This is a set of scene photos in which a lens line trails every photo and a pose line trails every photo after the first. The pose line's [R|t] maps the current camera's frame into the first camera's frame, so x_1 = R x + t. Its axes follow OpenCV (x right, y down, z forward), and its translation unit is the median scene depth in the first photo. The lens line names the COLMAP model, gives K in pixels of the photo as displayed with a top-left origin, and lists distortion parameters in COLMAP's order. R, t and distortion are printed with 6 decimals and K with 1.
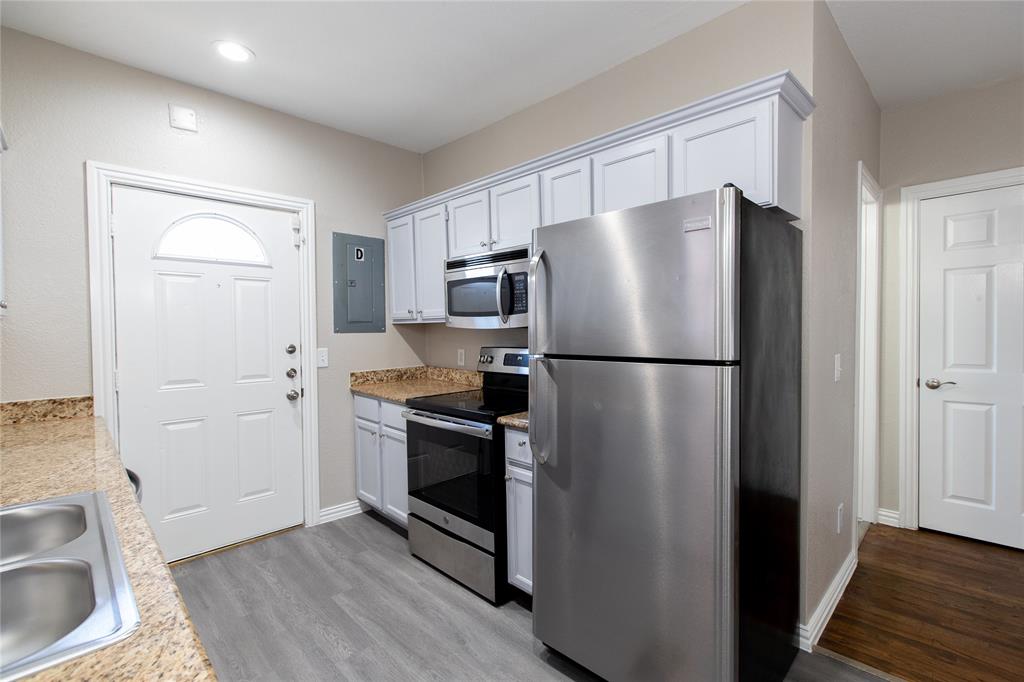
lens RADIAL K [[469.0, 0, 522.4], [0, 469.0, 342.1], [0, 0, 1]] dist [-0.002108, 0.000047]
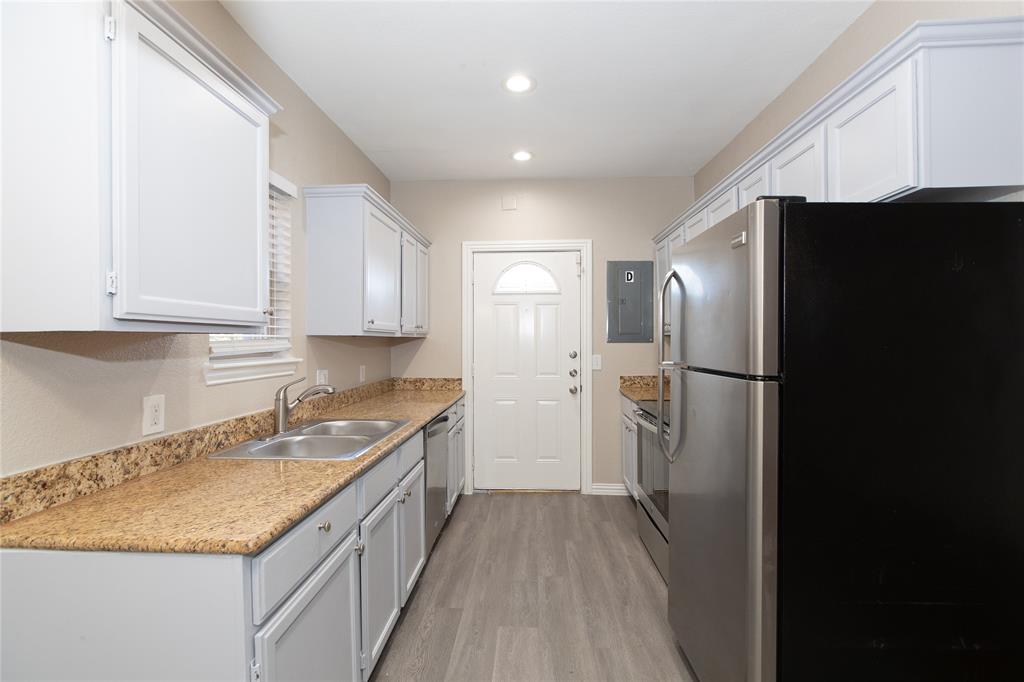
lens RADIAL K [[474.5, 0, 507.9], [0, 474.5, 340.5], [0, 0, 1]] dist [-0.020479, 0.000496]
pose [[0.661484, 0.006587, -0.749930, 0.388174], [-0.023875, 0.999640, -0.012279, -0.004104], [0.749579, 0.026027, 0.661403, -0.021656]]
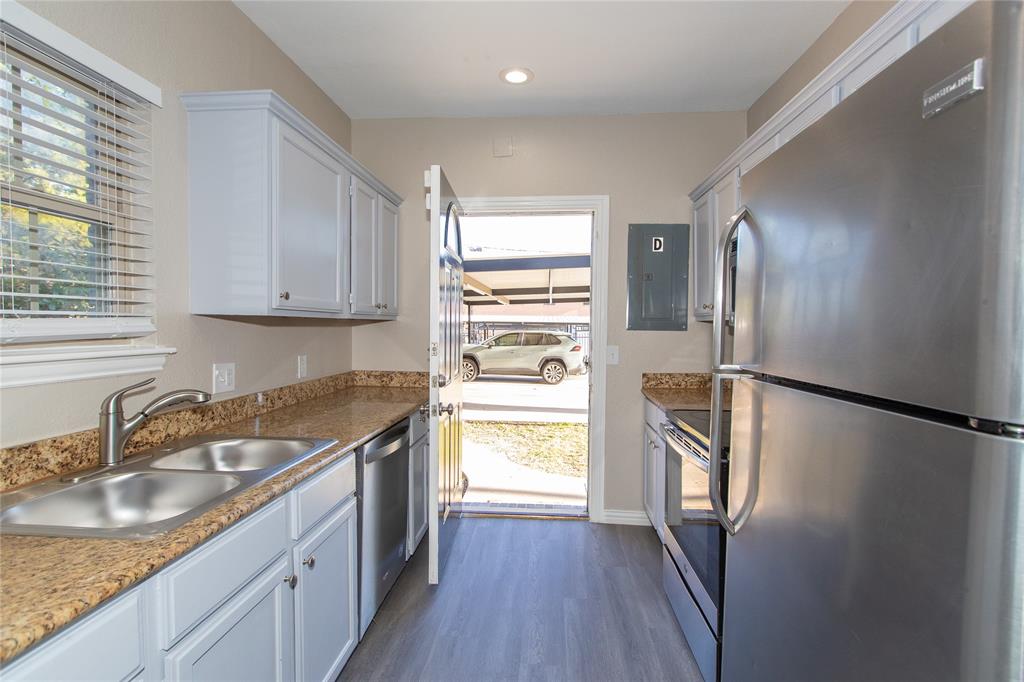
lens RADIAL K [[480.9, 0, 512.0], [0, 480.9, 341.0], [0, 0, 1]] dist [-0.016016, -0.000088]
pose [[0.640624, 0.039905, -0.766817, 0.215250], [-0.037570, 0.999082, 0.020605, -0.009276], [0.766935, 0.015609, 0.641534, 0.208353]]
